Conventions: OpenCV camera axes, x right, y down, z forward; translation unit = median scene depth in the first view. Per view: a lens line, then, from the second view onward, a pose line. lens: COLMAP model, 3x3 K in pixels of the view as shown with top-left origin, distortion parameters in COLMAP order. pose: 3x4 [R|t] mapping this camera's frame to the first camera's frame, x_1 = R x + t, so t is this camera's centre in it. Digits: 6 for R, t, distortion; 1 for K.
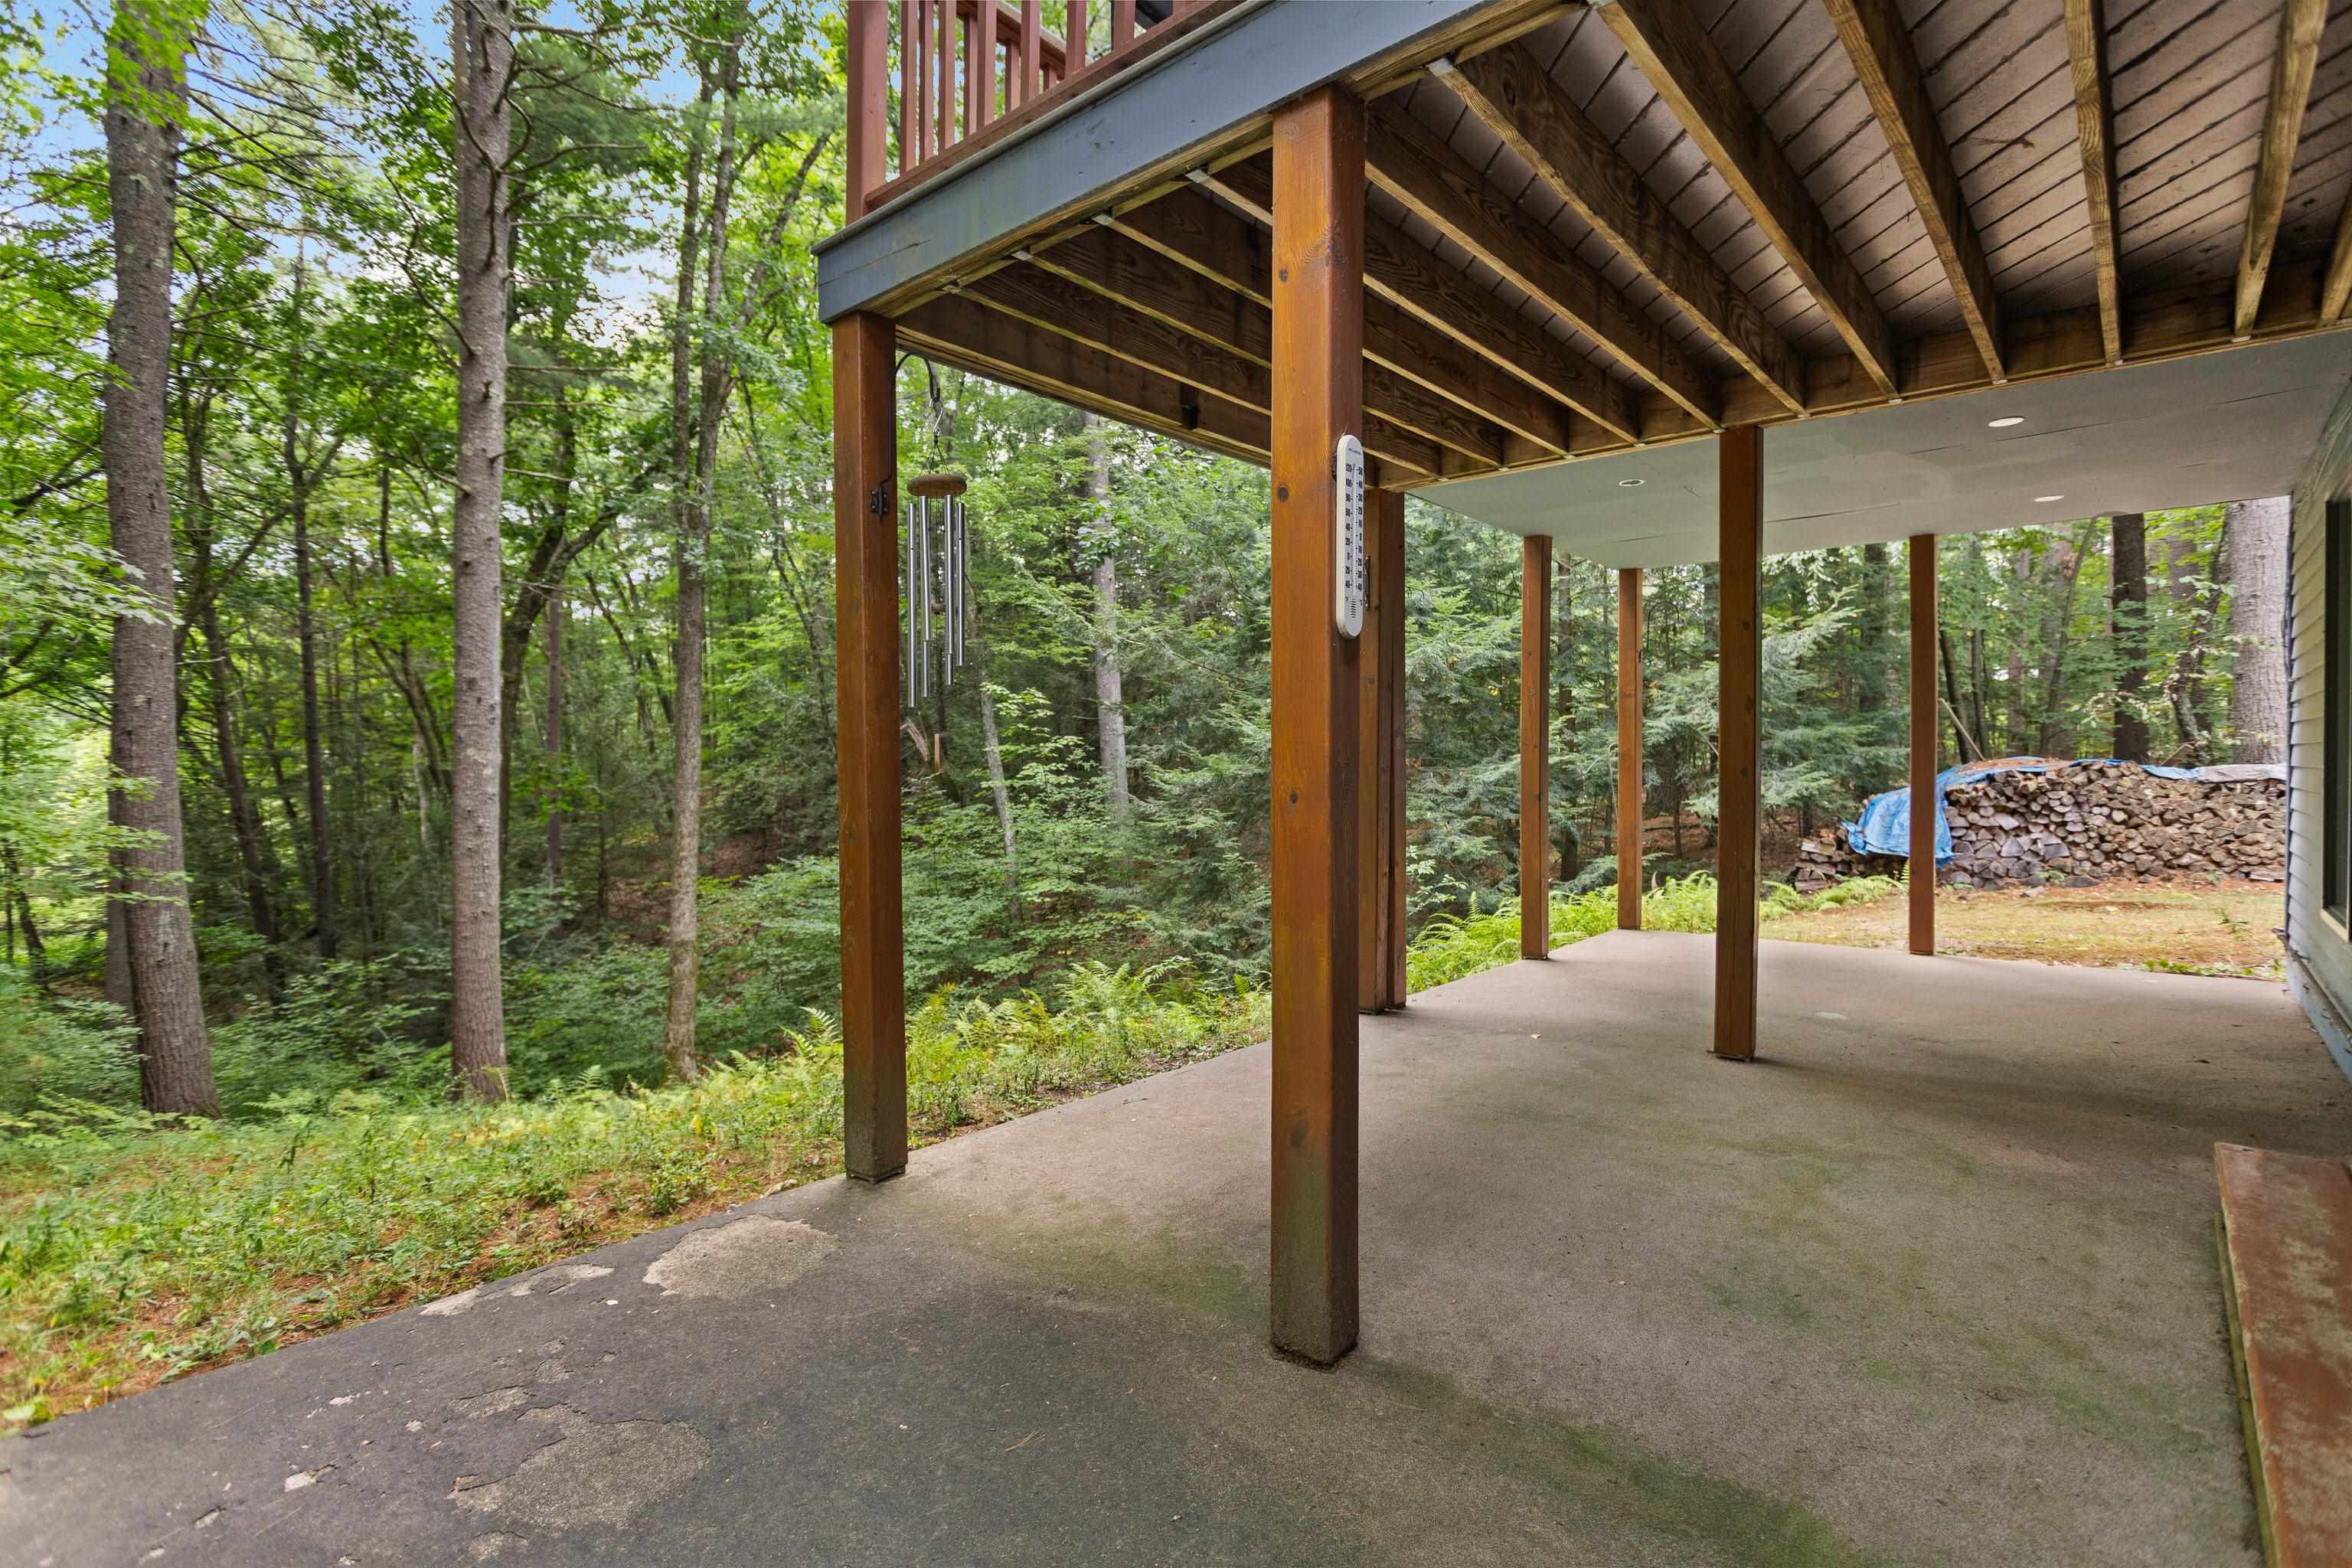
lens RADIAL K [[1112.6, 0, 1189.9], [0, 1112.6, 779.7], [0, 0, 1]] dist [-0.000665, 0.002137]
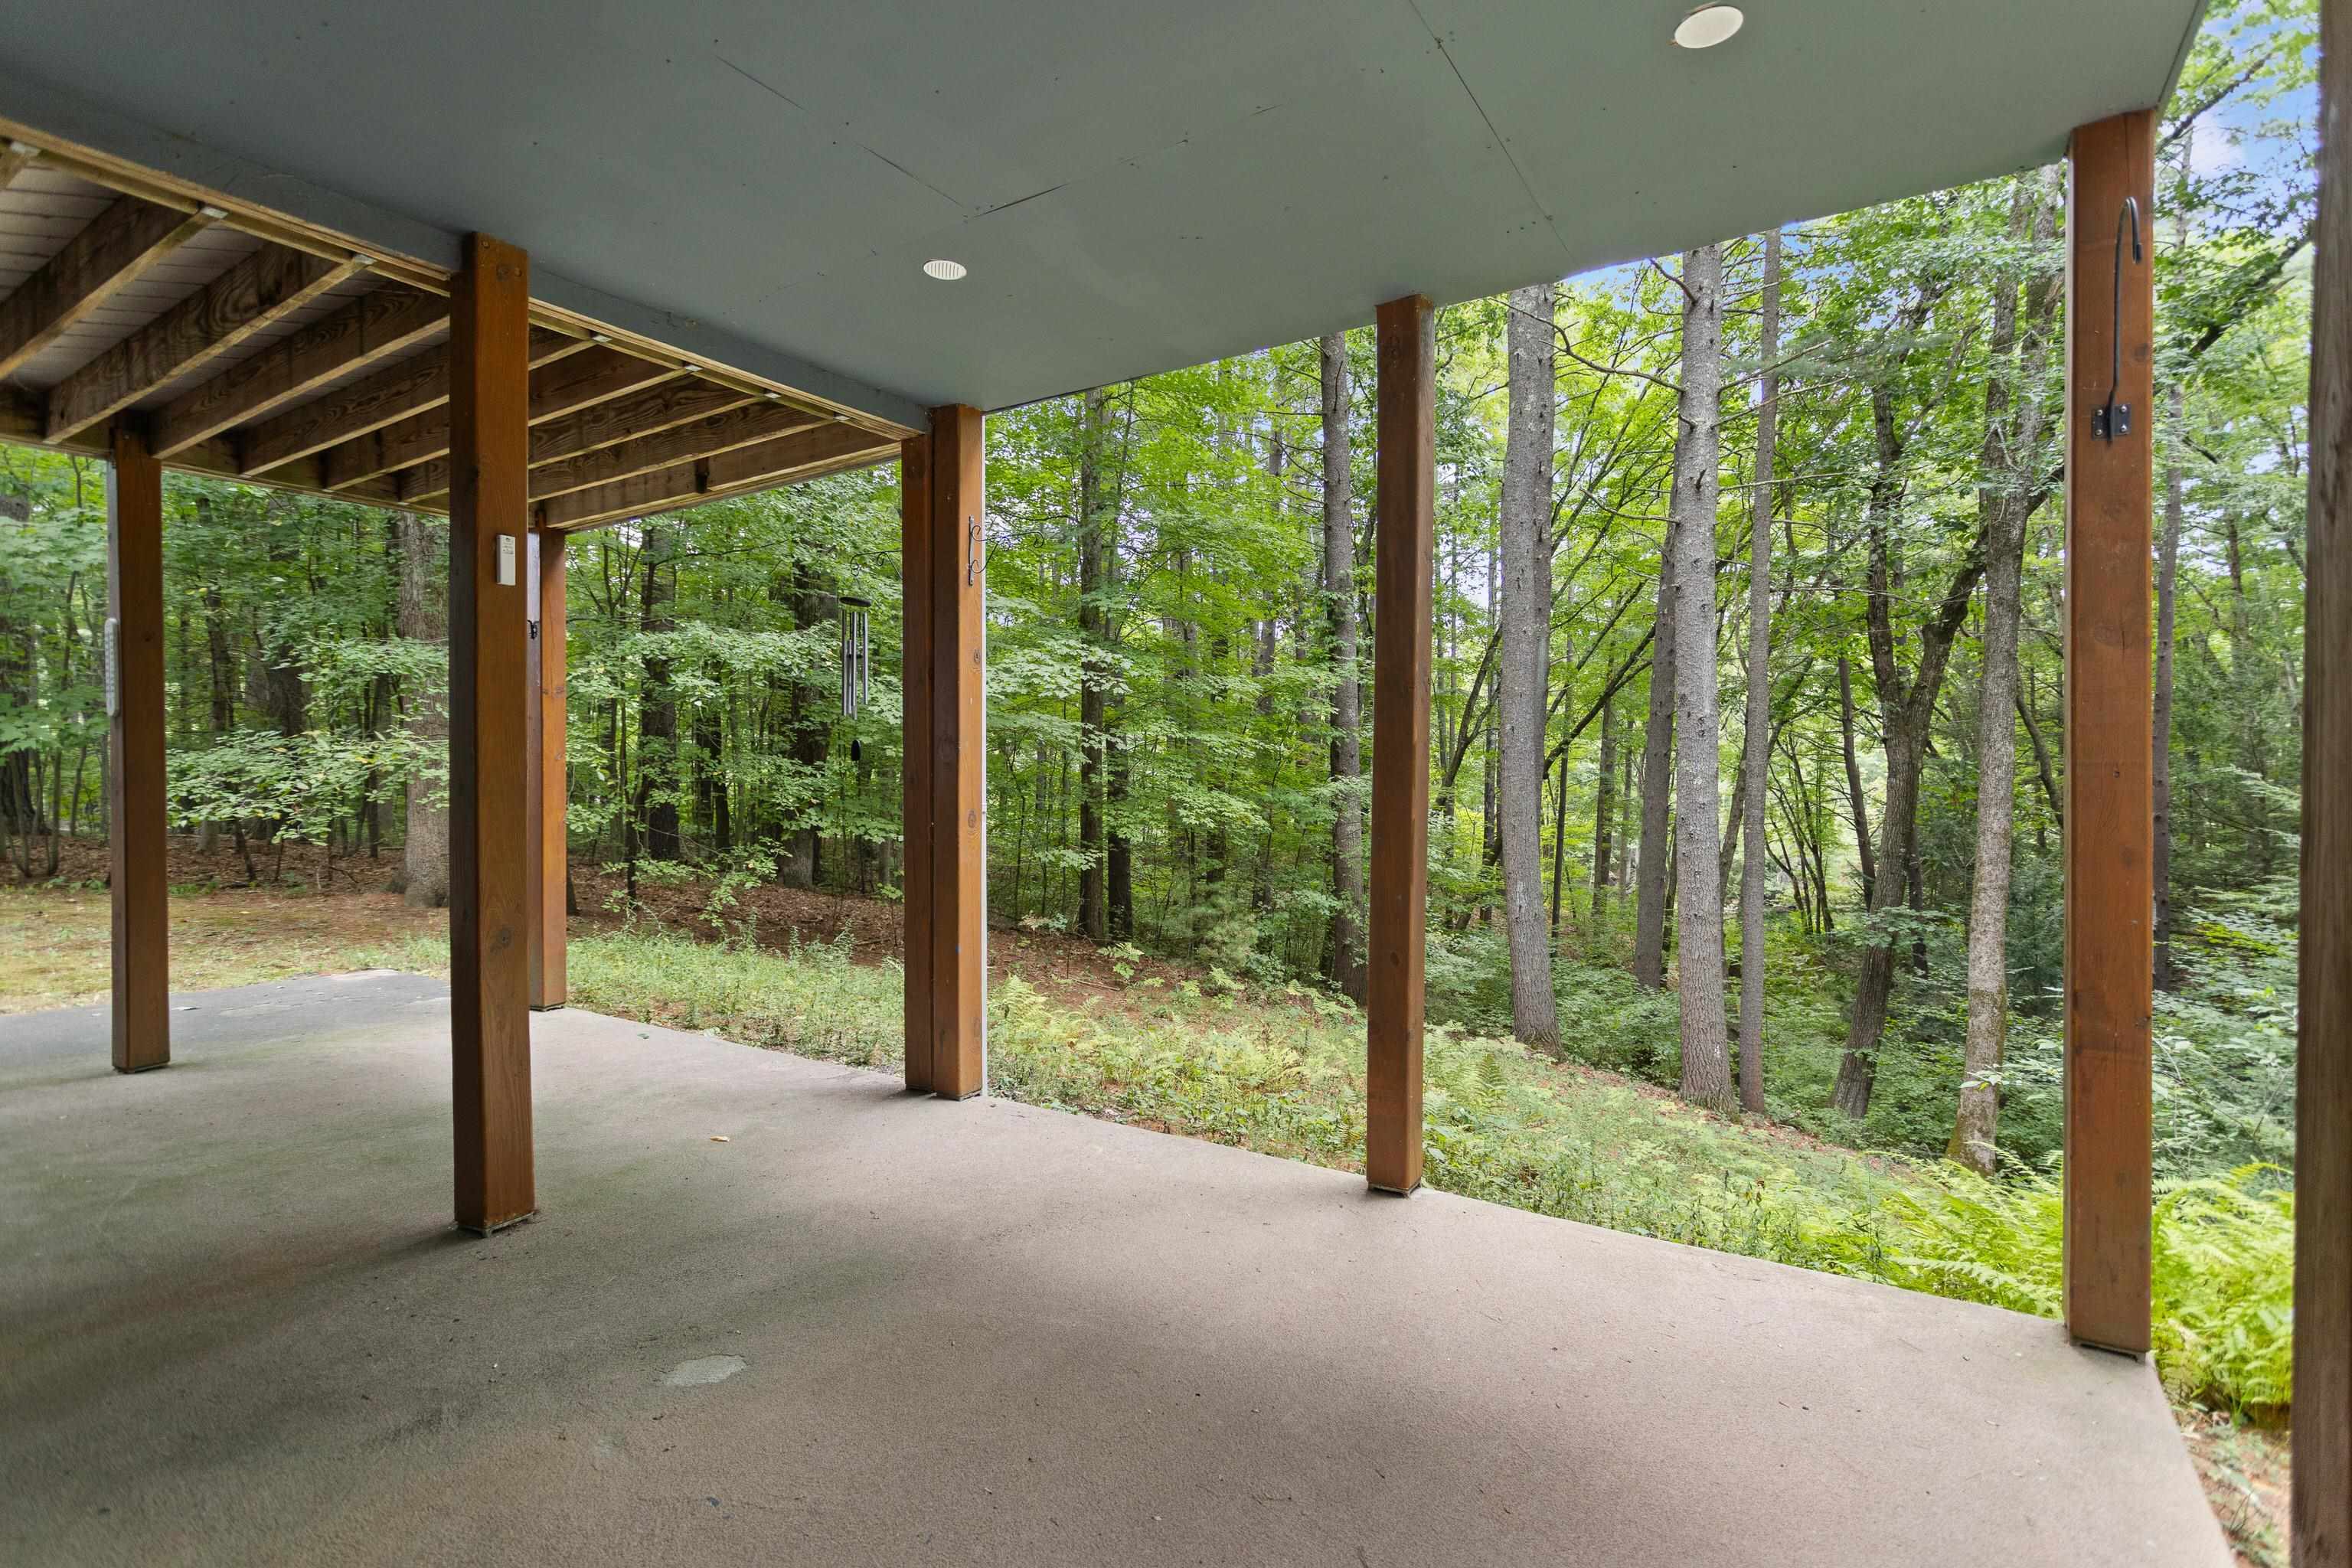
lens RADIAL K [[1112.6, 0, 1186.2], [0, 1112.6, 781.5], [0, 0, 1]] dist [-0.000665, 0.002137]
pose [[0.125594, 0.008838, -0.992042, 1.178806], [-0.015554, 0.999855, 0.006938, -0.024468], [0.991960, 0.014559, 0.125713, 1.306981]]
